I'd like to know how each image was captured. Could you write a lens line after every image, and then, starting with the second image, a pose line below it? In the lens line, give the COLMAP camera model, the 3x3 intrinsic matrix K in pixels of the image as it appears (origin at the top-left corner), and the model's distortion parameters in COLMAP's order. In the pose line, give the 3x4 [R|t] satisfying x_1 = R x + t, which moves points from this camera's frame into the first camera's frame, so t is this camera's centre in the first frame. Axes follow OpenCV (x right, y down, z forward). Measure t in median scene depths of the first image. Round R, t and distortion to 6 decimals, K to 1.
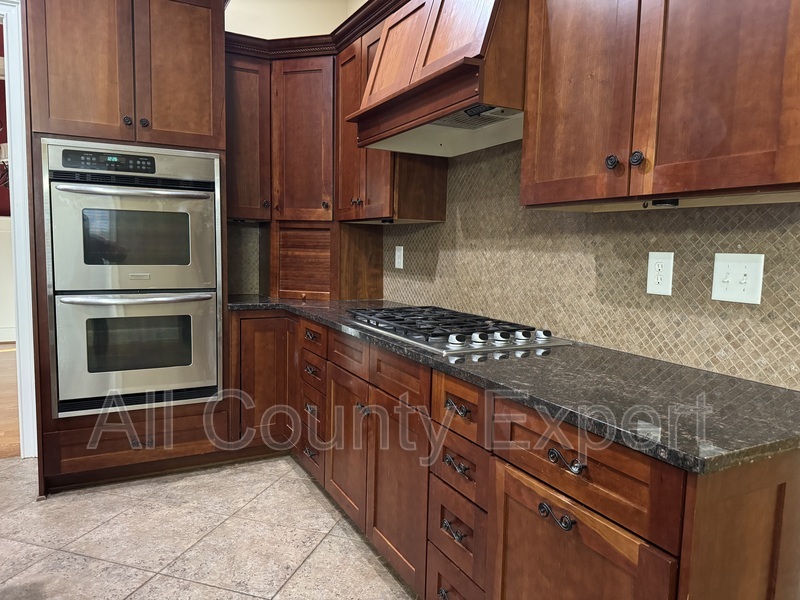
lens RADIAL K [[563.3, 0, 397.0], [0, 563.3, 301.6], [0, 0, 1]] dist [0.023662, -0.016936]
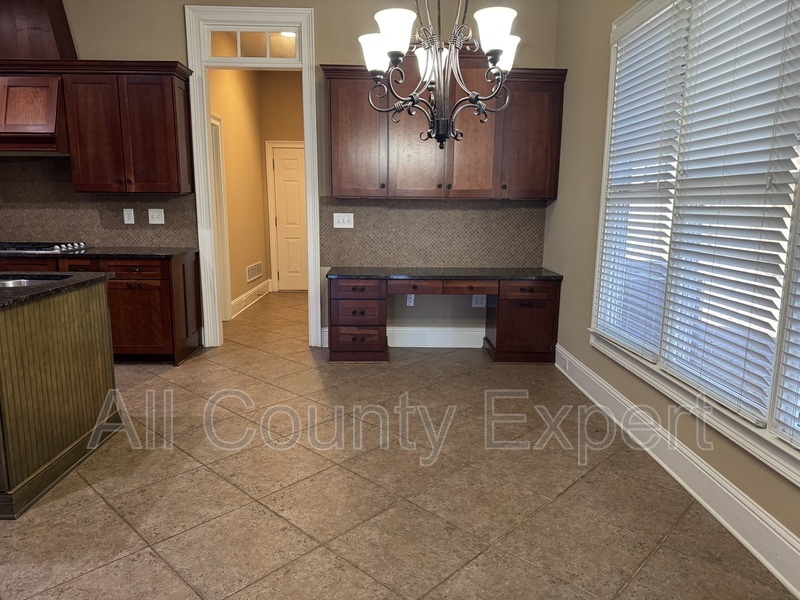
lens RADIAL K [[563.3, 0, 398.6], [0, 563.3, 300.5], [0, 0, 1]] dist [0.023662, -0.016936]
pose [[0.447429, -0.176161, 0.876798, -1.577573], [0.090766, 0.984290, 0.151440, 0.061750], [-0.889702, 0.011825, 0.456389, -1.580680]]
